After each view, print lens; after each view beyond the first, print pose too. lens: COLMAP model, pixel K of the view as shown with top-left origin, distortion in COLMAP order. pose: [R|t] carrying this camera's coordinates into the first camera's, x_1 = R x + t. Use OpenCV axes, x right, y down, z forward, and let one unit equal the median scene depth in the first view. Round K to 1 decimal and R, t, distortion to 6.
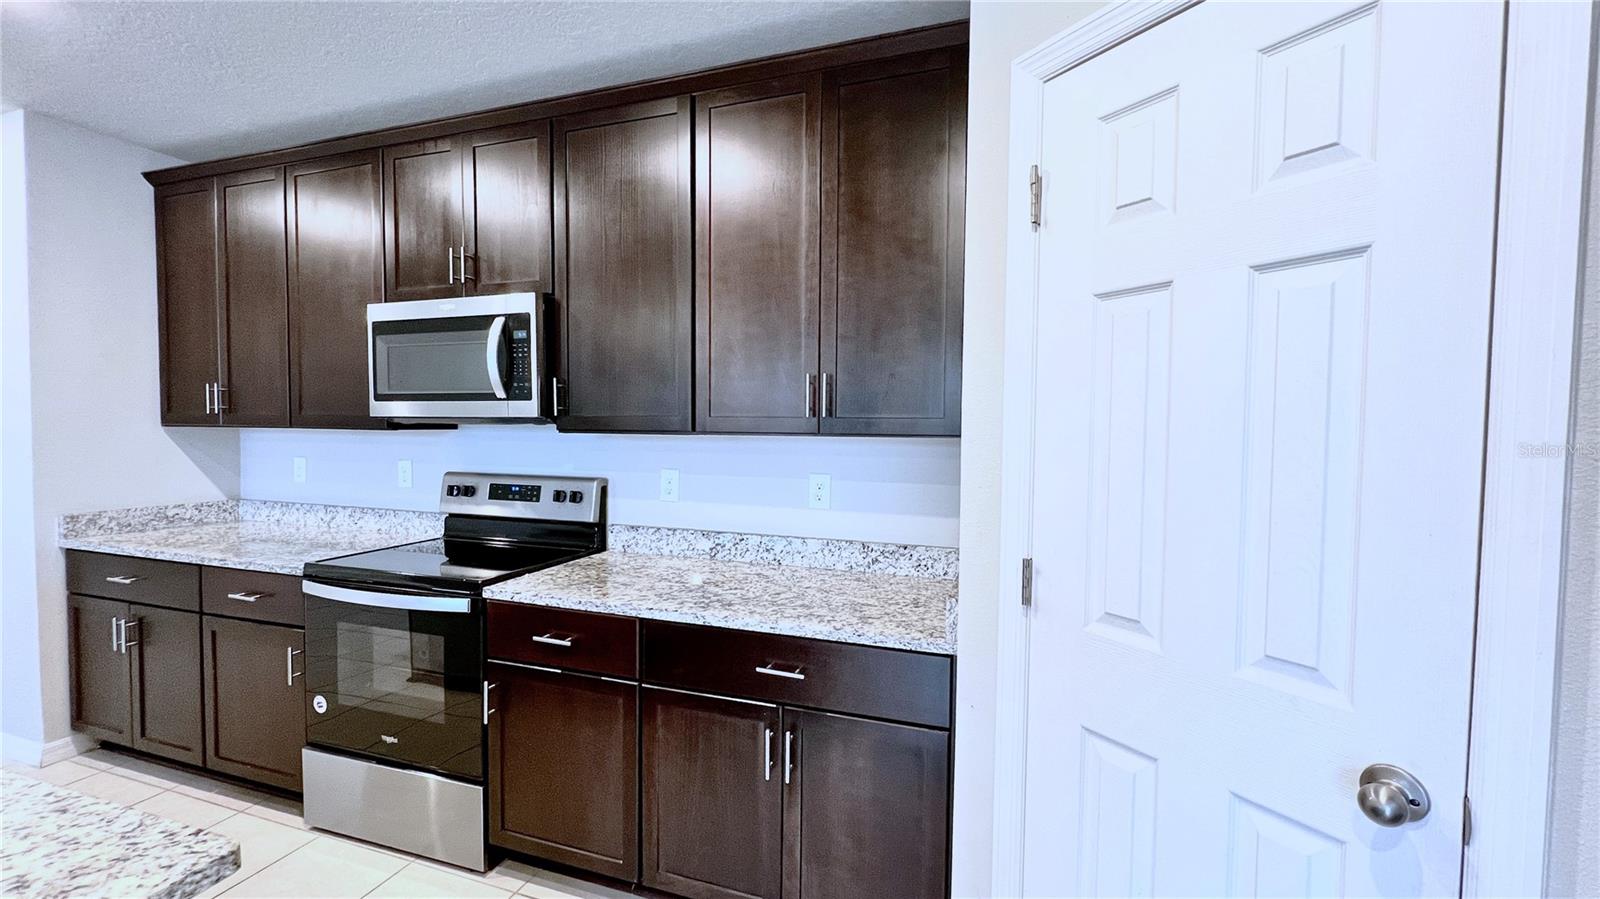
lens RADIAL K [[643.8, 0, 802.8], [0, 643.8, 449.7], [0, 0, 1]] dist [-0.000270, -0.000525]
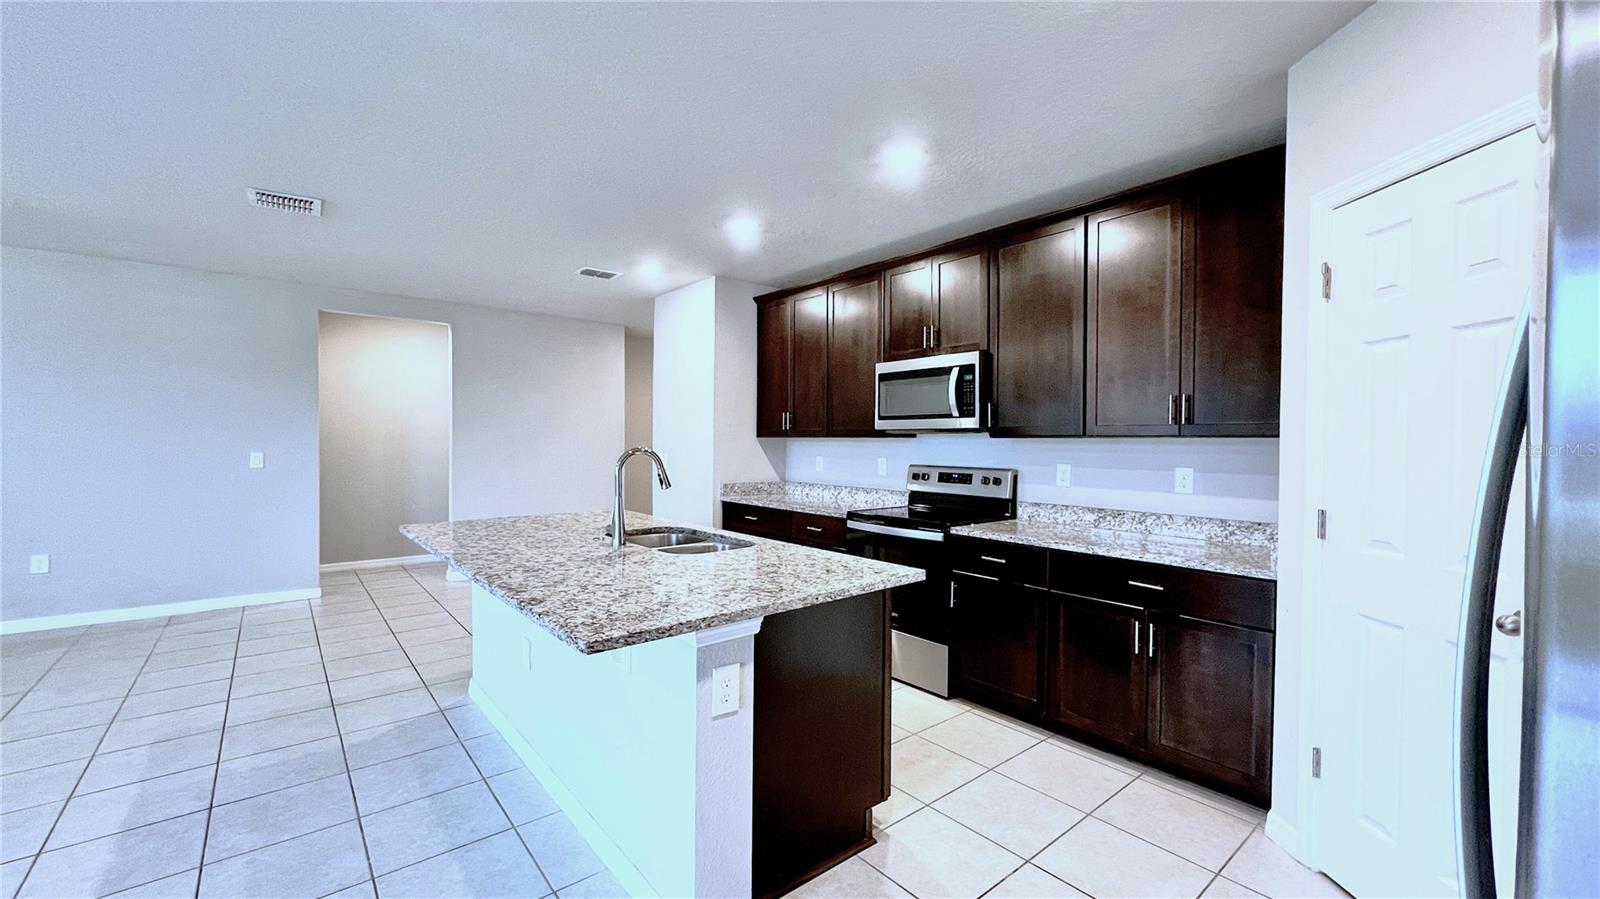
lens RADIAL K [[643.8, 0, 796.2], [0, 643.8, 449.6], [0, 0, 1]] dist [-0.000270, -0.000525]
pose [[0.846412, 0.004004, -0.532514, 0.054865], [-0.020038, 0.999503, -0.024335, 0.048451], [0.532152, 0.031268, 0.846071, -0.560778]]
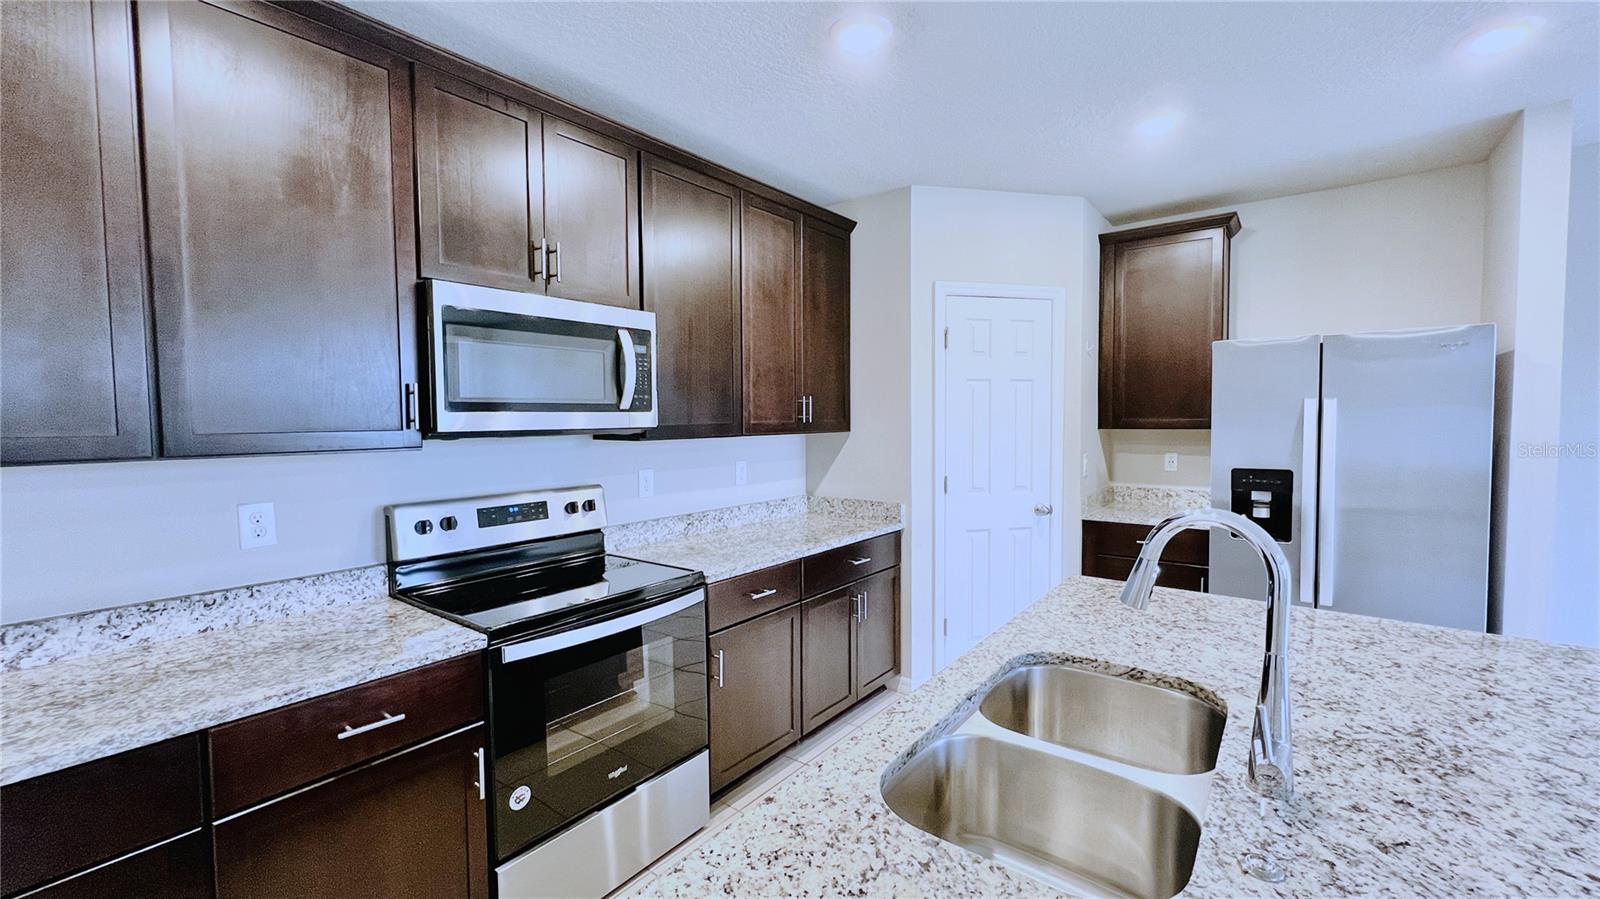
lens RADIAL K [[643.8, 0, 805.9], [0, 643.8, 451.2], [0, 0, 1]] dist [-0.000270, -0.000525]
pose [[0.326040, -0.061971, 0.943323, -1.272883], [0.047715, 0.997656, 0.049048, -0.047557], [-0.944151, 0.029019, 0.328233, 0.374648]]
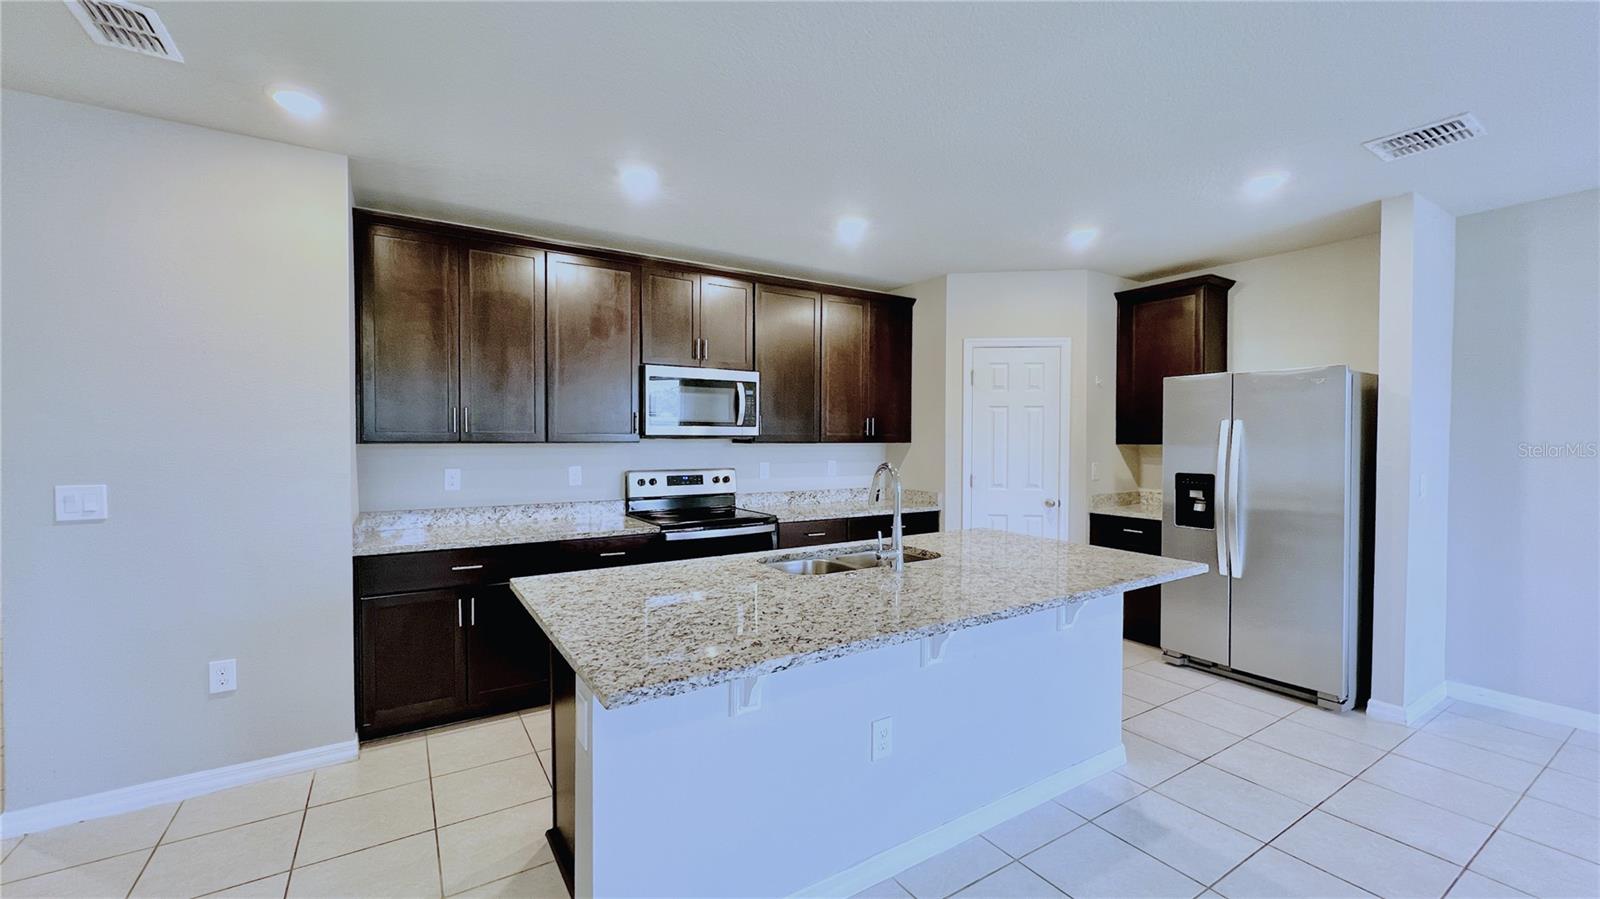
lens RADIAL K [[643.8, 0, 809.0], [0, 643.8, 449.7], [0, 0, 1]] dist [-0.000270, -0.000525]
pose [[0.622660, -0.021978, 0.782184, -1.720306], [0.032121, 0.999481, 0.002513, -0.006507], [-0.781833, 0.023560, 0.623043, -0.312068]]
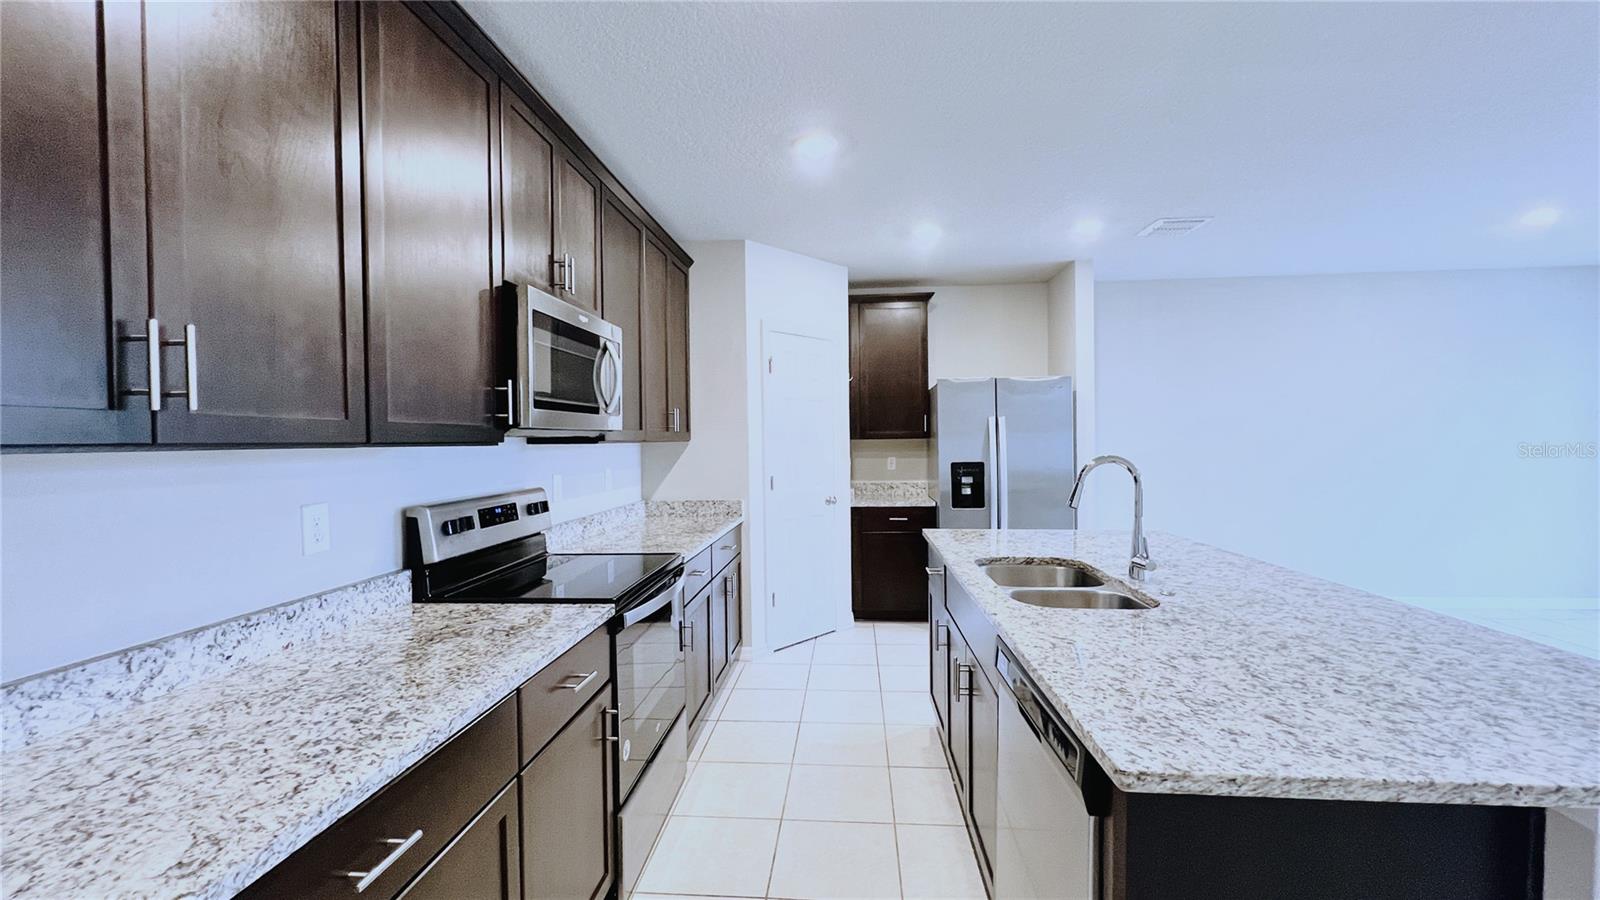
lens RADIAL K [[643.8, 0, 802.0], [0, 643.8, 462.1], [0, 0, 1]] dist [-0.000270, -0.000525]
pose [[-0.243078, -0.039550, 0.969200, -1.562091], [0.047978, 0.997455, 0.052736, -0.035776], [-0.968820, 0.059319, -0.240562, 0.900565]]
